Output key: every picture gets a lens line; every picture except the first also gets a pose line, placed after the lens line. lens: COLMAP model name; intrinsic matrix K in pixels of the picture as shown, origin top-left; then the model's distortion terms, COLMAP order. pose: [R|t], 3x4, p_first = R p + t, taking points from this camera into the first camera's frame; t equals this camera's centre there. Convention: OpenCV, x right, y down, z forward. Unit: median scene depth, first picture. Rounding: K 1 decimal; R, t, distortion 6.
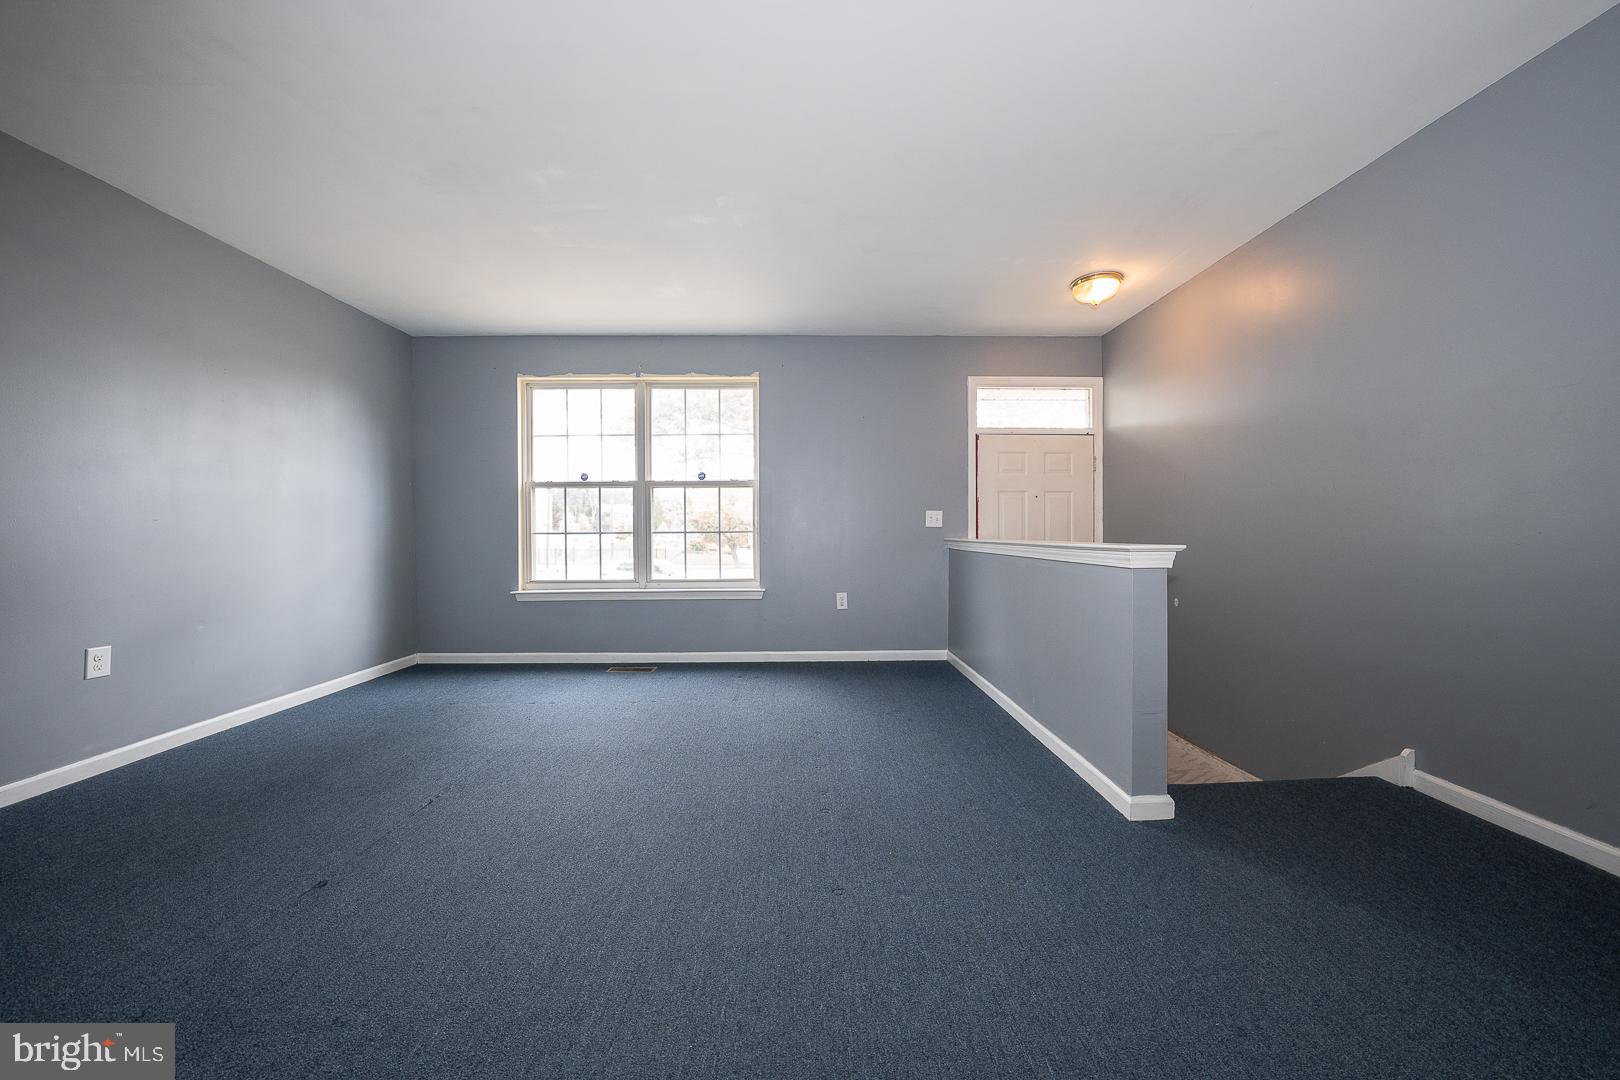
lens RADIAL K [[547.6, 0, 804.5], [0, 547.6, 537.8], [0, 0, 1]] dist [-0.010245, 0.000160]
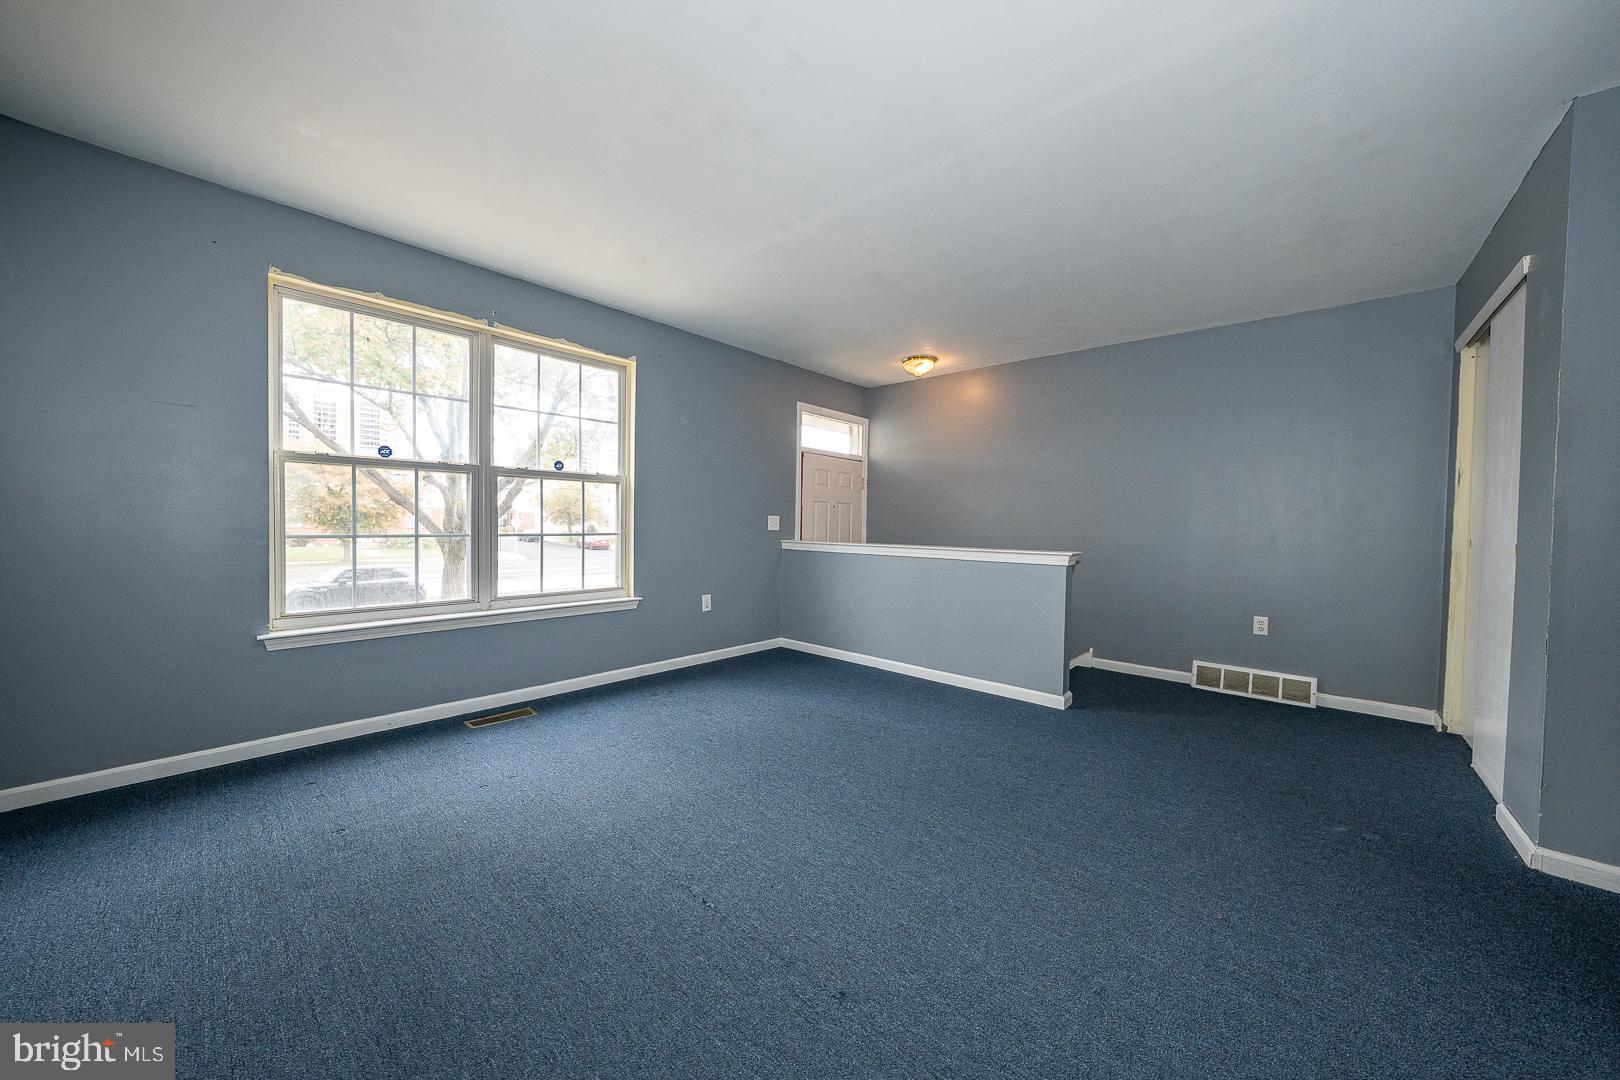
lens RADIAL K [[547.6, 0, 804.5], [0, 547.6, 537.8], [0, 0, 1]] dist [-0.010245, 0.000160]
pose [[0.697386, -0.003546, 0.716687, -0.525195], [-0.005034, 0.999939, 0.009847, -0.015470], [-0.716678, -0.010475, 0.697325, 0.171162]]
